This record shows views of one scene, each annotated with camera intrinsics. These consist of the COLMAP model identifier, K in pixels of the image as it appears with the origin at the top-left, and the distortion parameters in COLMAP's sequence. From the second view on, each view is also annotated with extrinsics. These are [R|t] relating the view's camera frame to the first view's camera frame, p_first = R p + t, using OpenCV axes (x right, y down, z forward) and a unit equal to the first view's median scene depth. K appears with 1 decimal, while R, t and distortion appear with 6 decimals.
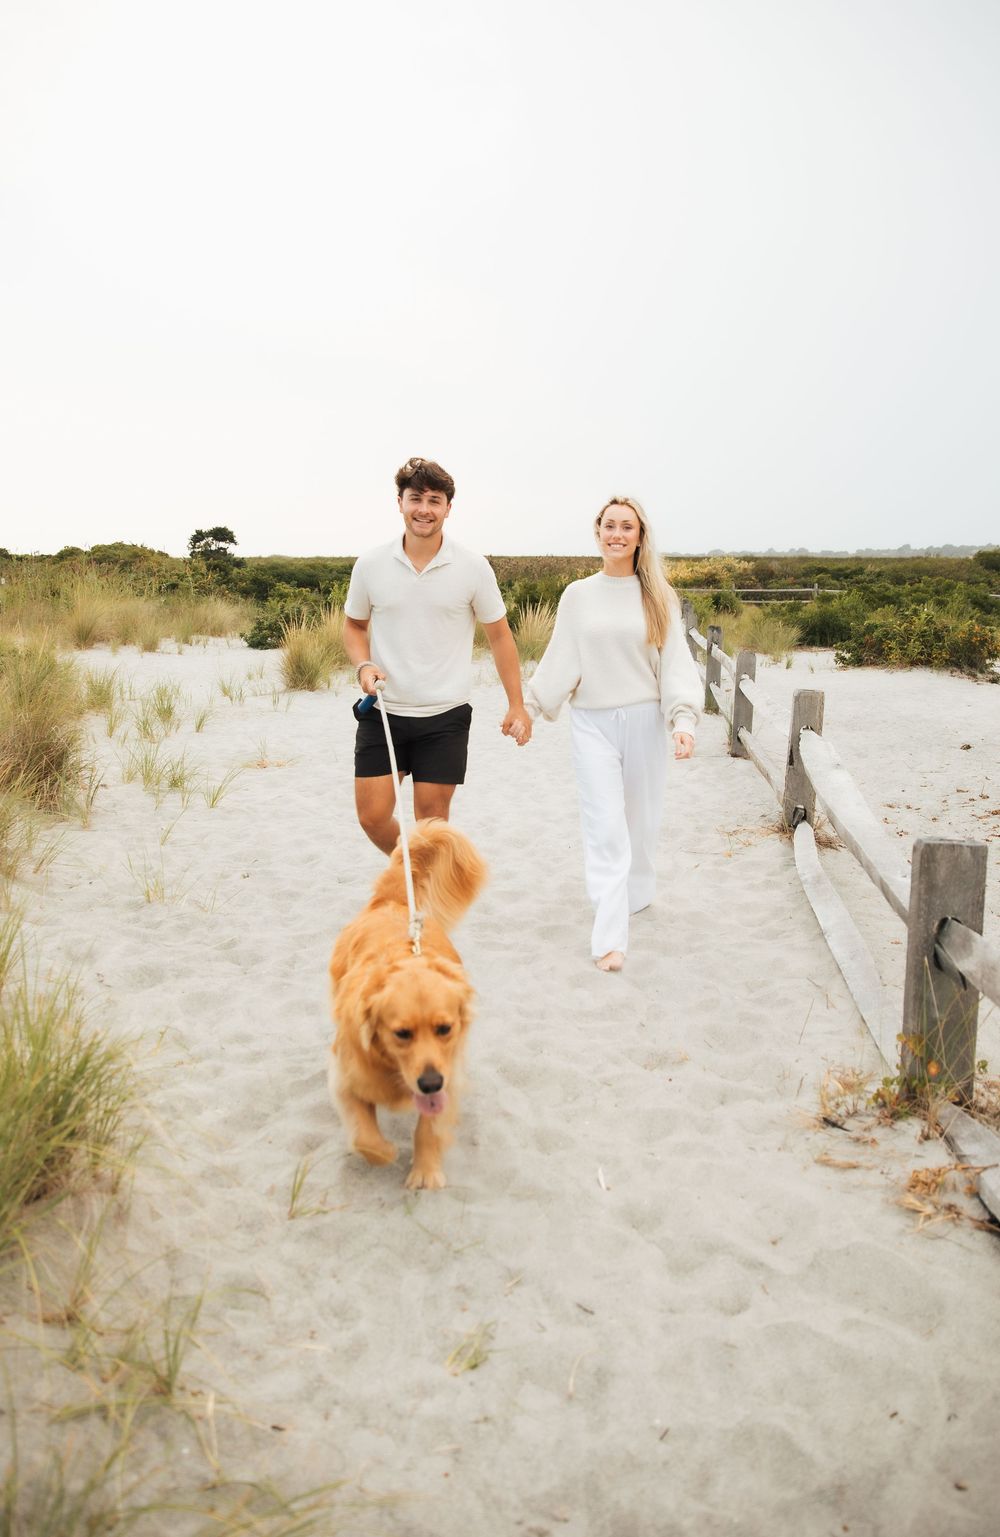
lens RADIAL K [[1107.0, 0, 502.5], [0, 1107.0, 770.5], [0, 0, 1]] dist [-0.059102, -0.001617]
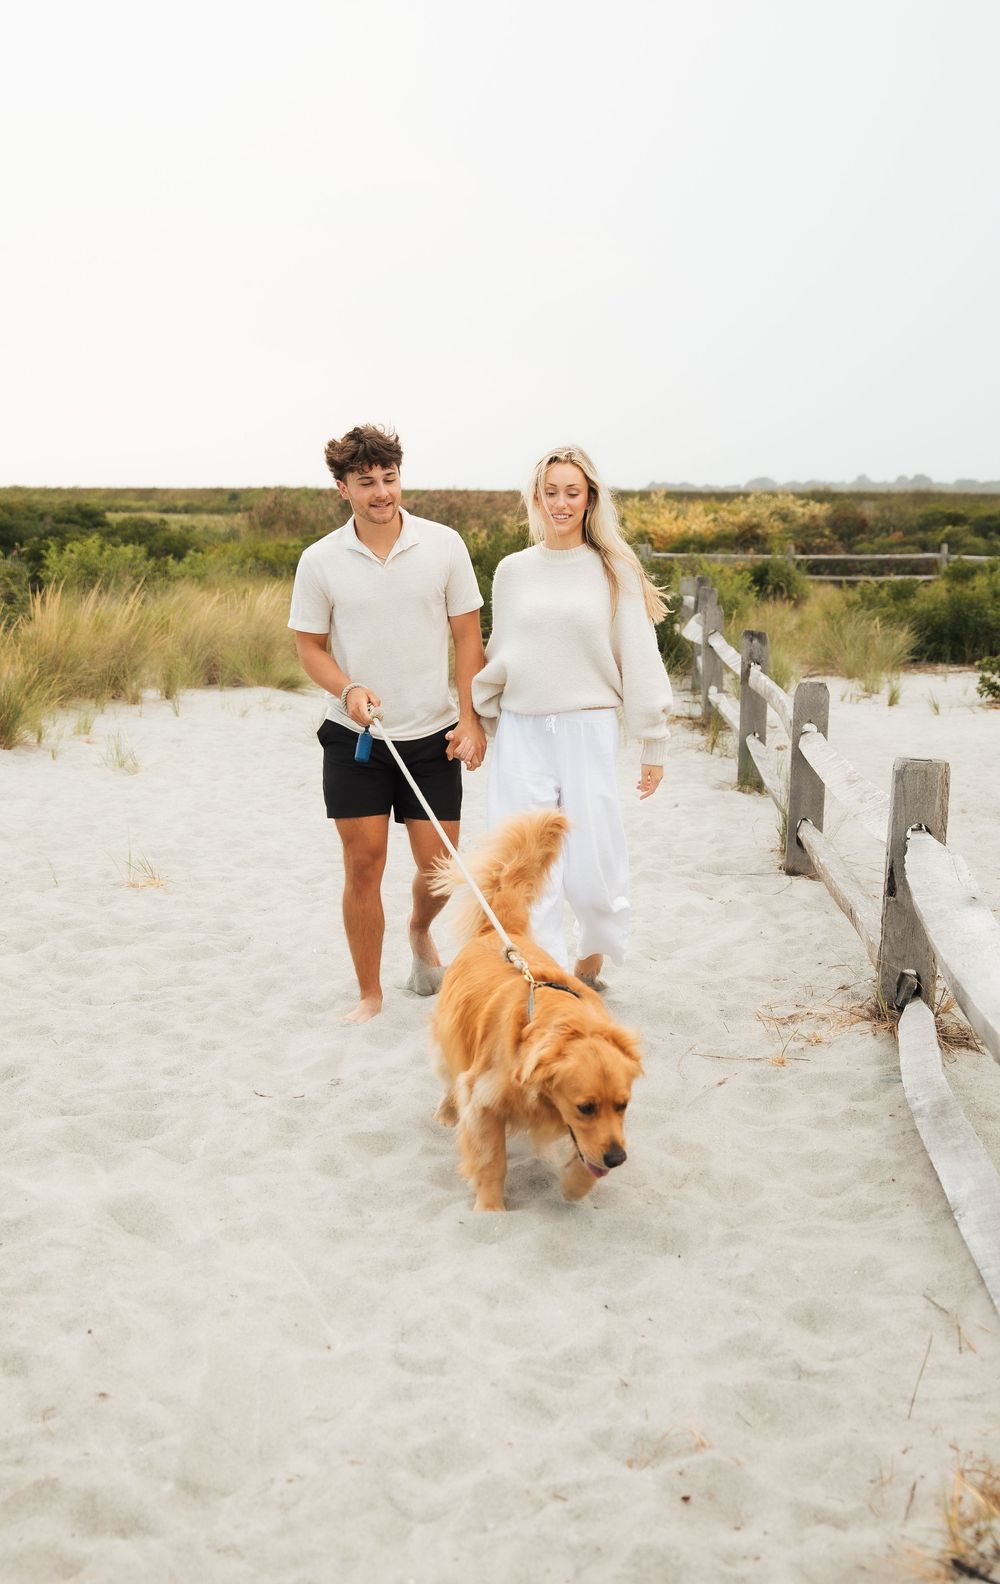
lens RADIAL K [[1780.3, 0, 494.2], [0, 1780.3, 791.1], [0, 0, 1]] dist [0.044123, 0.000000]
pose [[0.998185, 0.006673, 0.059844, 0.009892], [-0.001083, 0.995669, -0.092959, 0.026045], [-0.060205, 0.092725, 0.993870, 0.120129]]
